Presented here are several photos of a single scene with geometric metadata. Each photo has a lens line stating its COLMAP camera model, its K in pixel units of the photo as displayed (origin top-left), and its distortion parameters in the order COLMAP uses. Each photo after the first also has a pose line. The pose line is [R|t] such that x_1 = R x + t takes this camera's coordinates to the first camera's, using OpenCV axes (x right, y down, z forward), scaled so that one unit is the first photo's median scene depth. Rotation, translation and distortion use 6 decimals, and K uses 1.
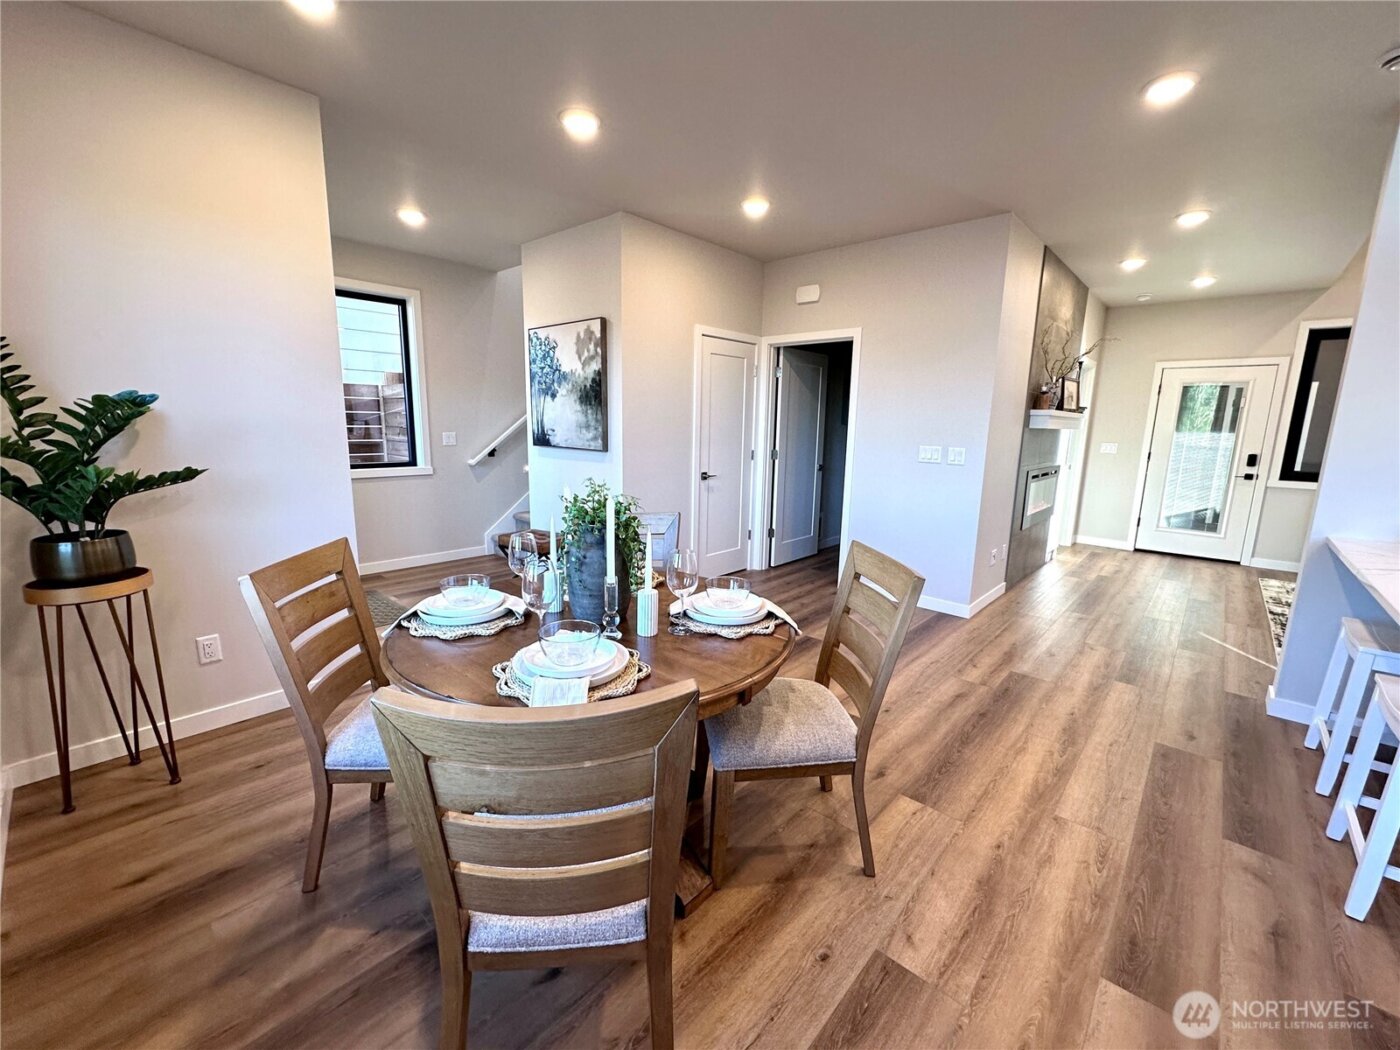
lens RADIAL K [[558.8, 0, 720.8], [0, 558.8, 529.7], [0, 0, 1]] dist [-0.003543, 0.000679]
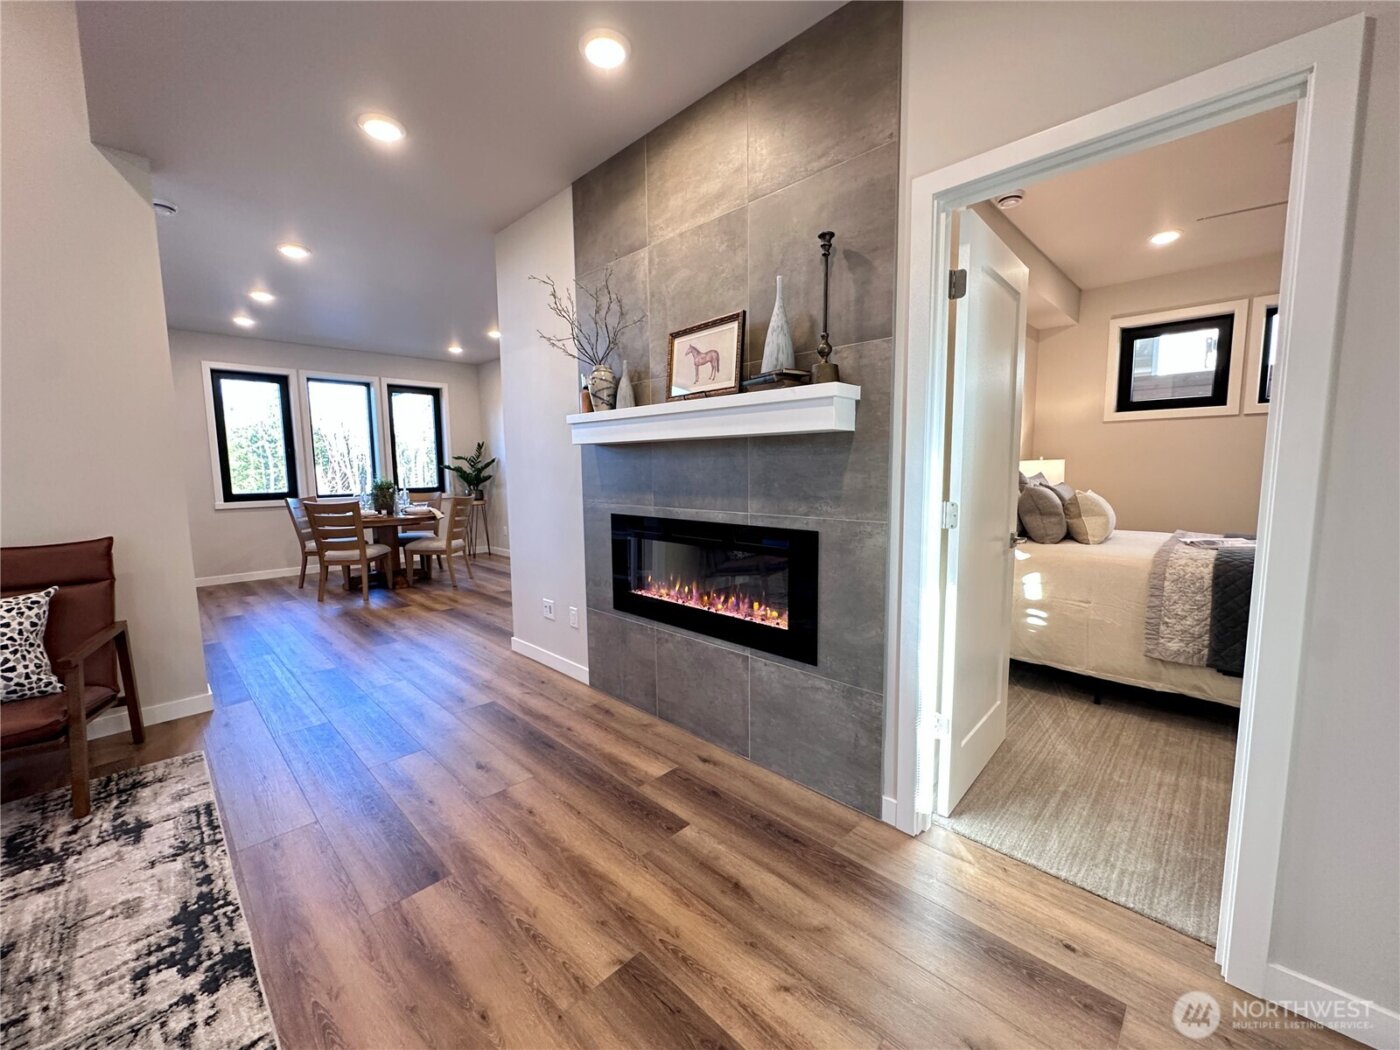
lens RADIAL K [[558.8, 0, 700.0], [0, 558.8, 526.1], [0, 0, 1]] dist [-0.003543, 0.000679]
pose [[-0.048495, 0.097051, -0.994097, 1.382985], [-0.174903, 0.979065, 0.104116, -0.202922], [0.983391, 0.178920, -0.030506, 1.331300]]
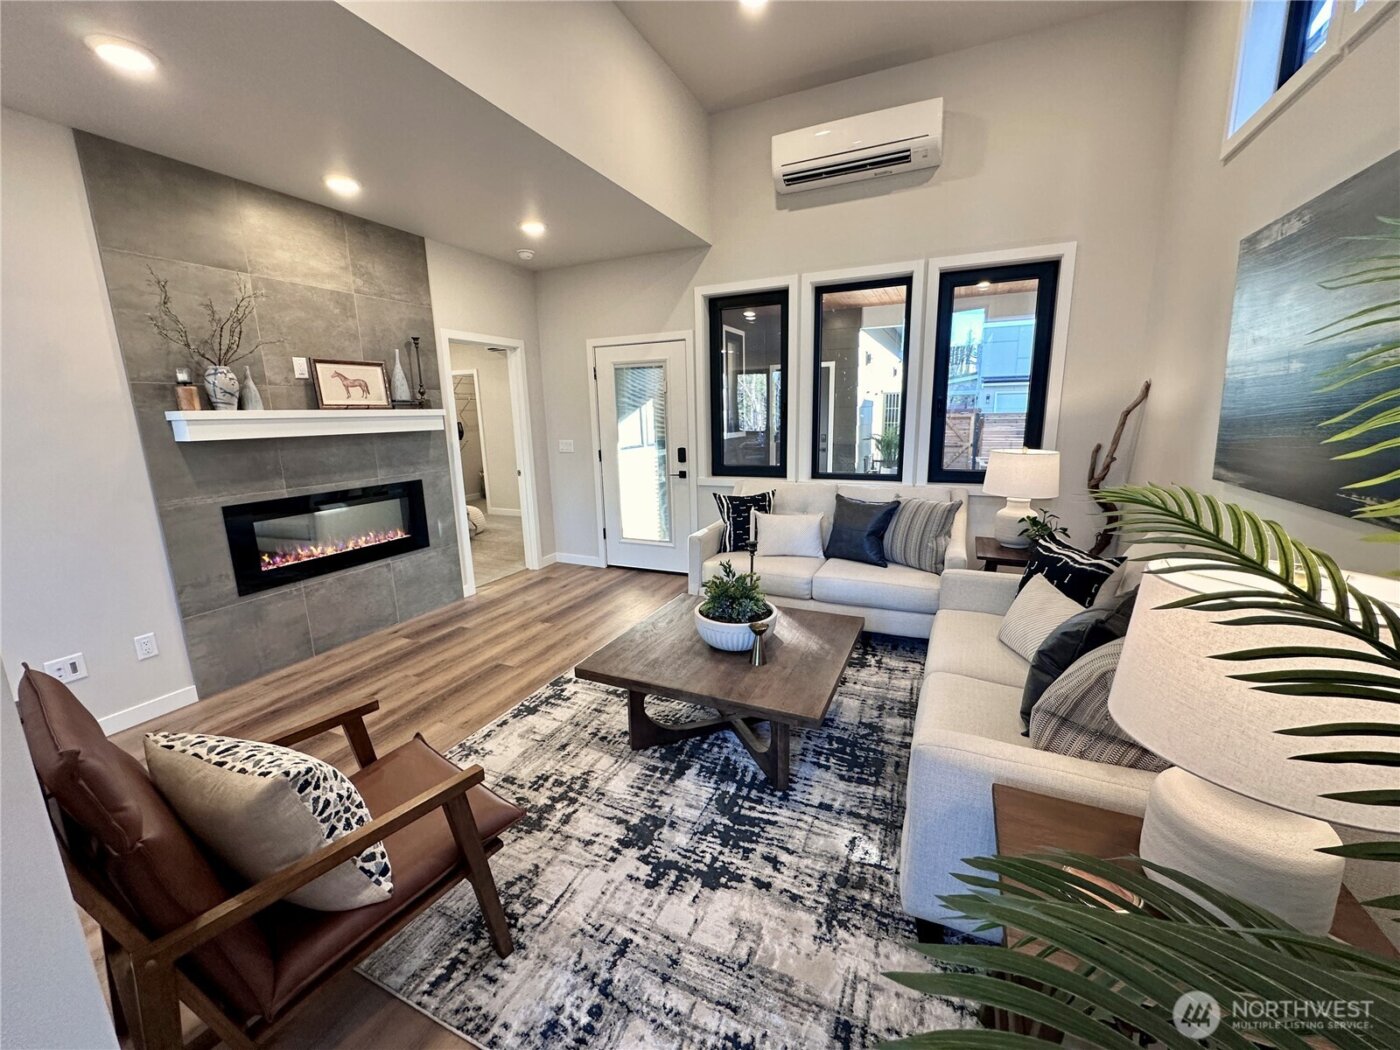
lens RADIAL K [[558.8, 0, 703.4], [0, 558.8, 525.0], [0, 0, 1]] dist [-0.003543, 0.000679]
pose [[0.953277, -0.091468, 0.287916, 1.063083], [0.087251, 0.995807, 0.027474, -0.062714], [-0.289222, -0.001069, 0.957261, 0.284159]]
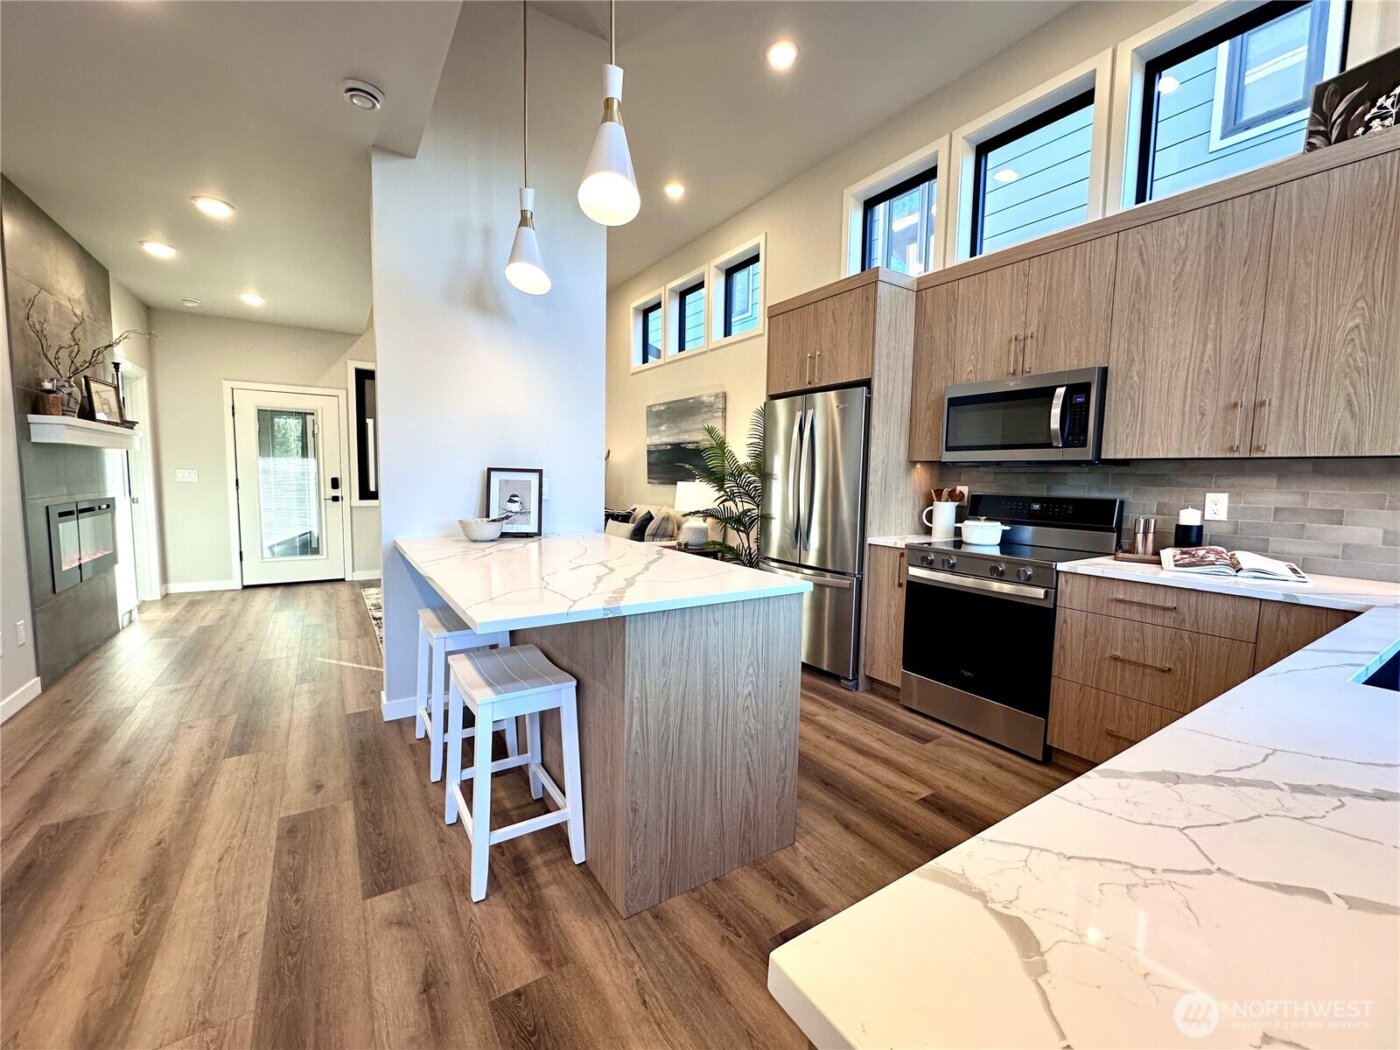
lens RADIAL K [[558.8, 0, 689.8], [0, 558.8, 528.2], [0, 0, 1]] dist [-0.003543, 0.000679]
pose [[0.258209, -0.101012, 0.960794, 0.128364], [0.164445, 0.984601, 0.059322, 0.012682], [-0.951991, 0.142680, 0.270843, 0.102102]]
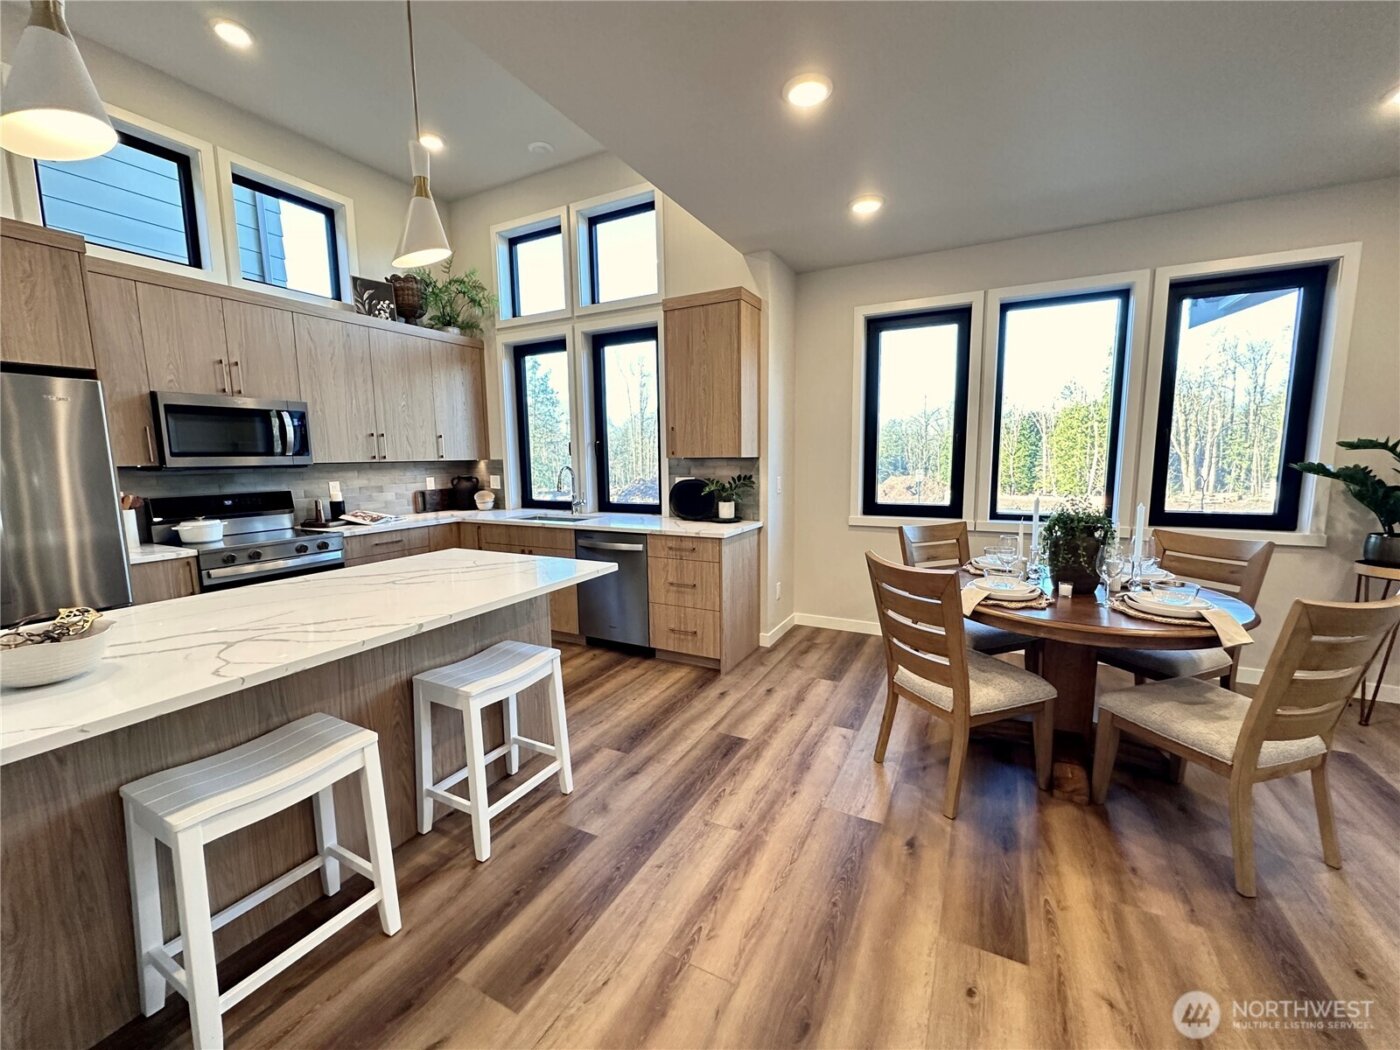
lens RADIAL K [[558.8, 0, 702.7], [0, 558.8, 525.0], [0, 0, 1]] dist [-0.003543, 0.000679]
pose [[-0.969182, 0.031930, -0.244266, 0.450034], [-0.043789, 0.953443, 0.298376, -0.161413], [0.242421, 0.299877, -0.922662, 0.879863]]
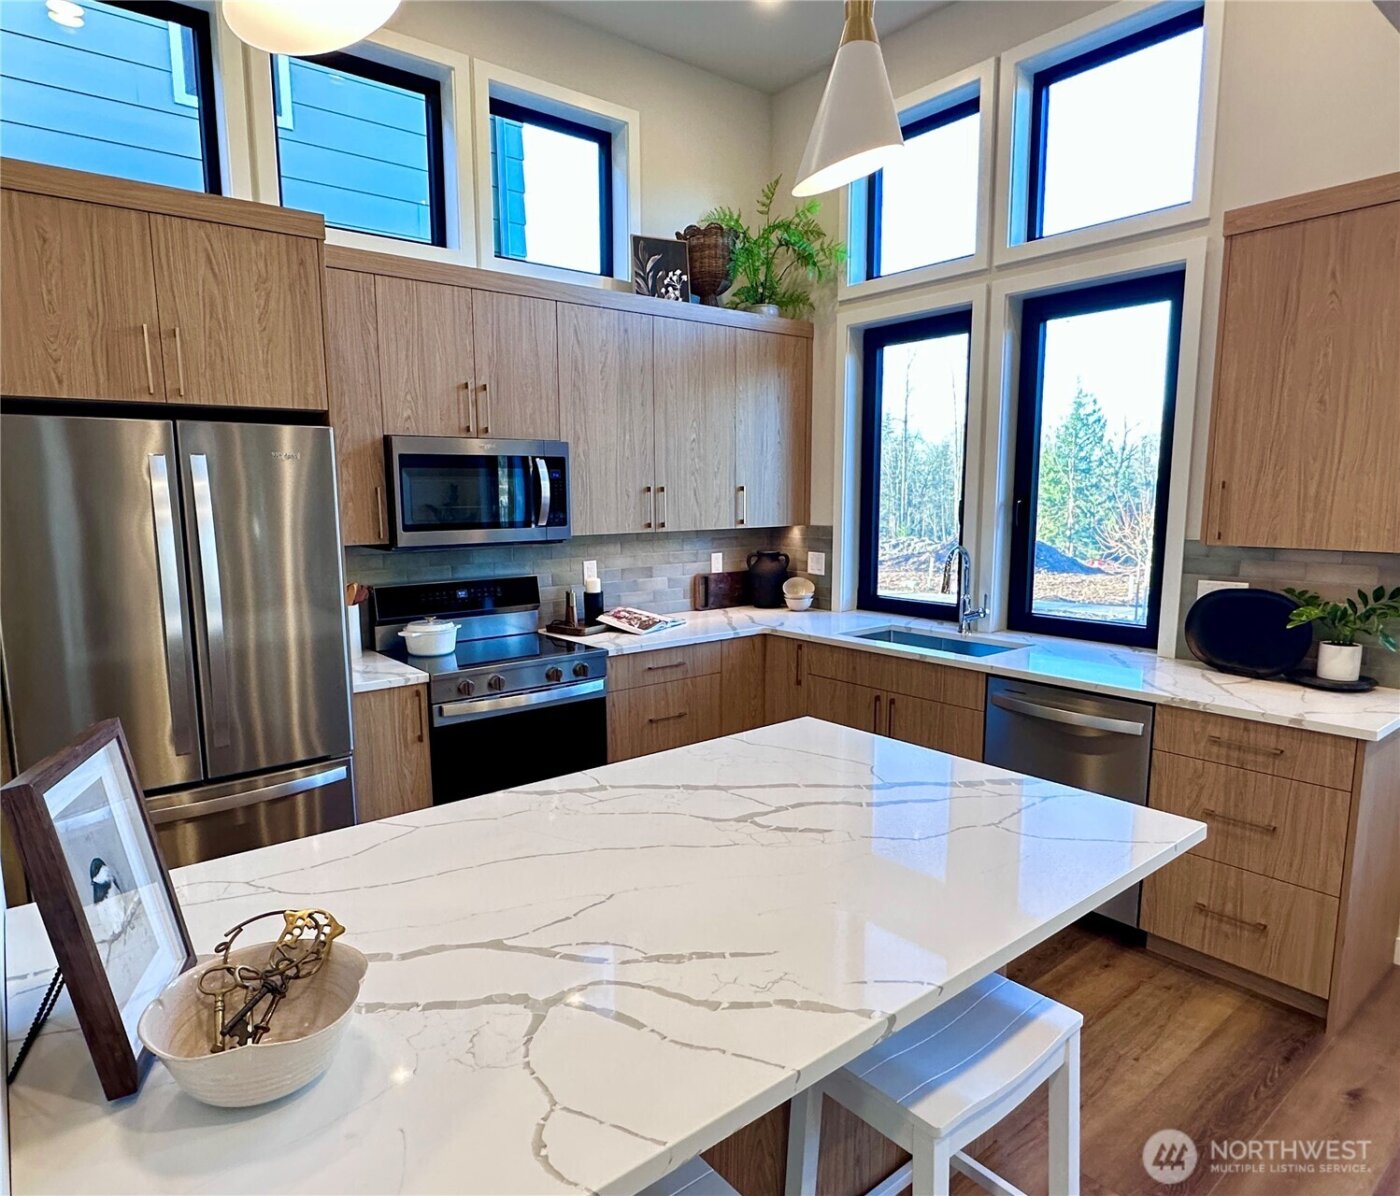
lens RADIAL K [[865.3, 0, 681.9], [0, 865.3, 617.6], [0, 0, 1]] dist [-0.004980, 0.001493]
pose [[-0.985195, -0.029414, 0.168896, 0.573670], [0.027659, 0.944994, 0.325916, -0.170178], [-0.169192, 0.325762, -0.930190, 0.700885]]
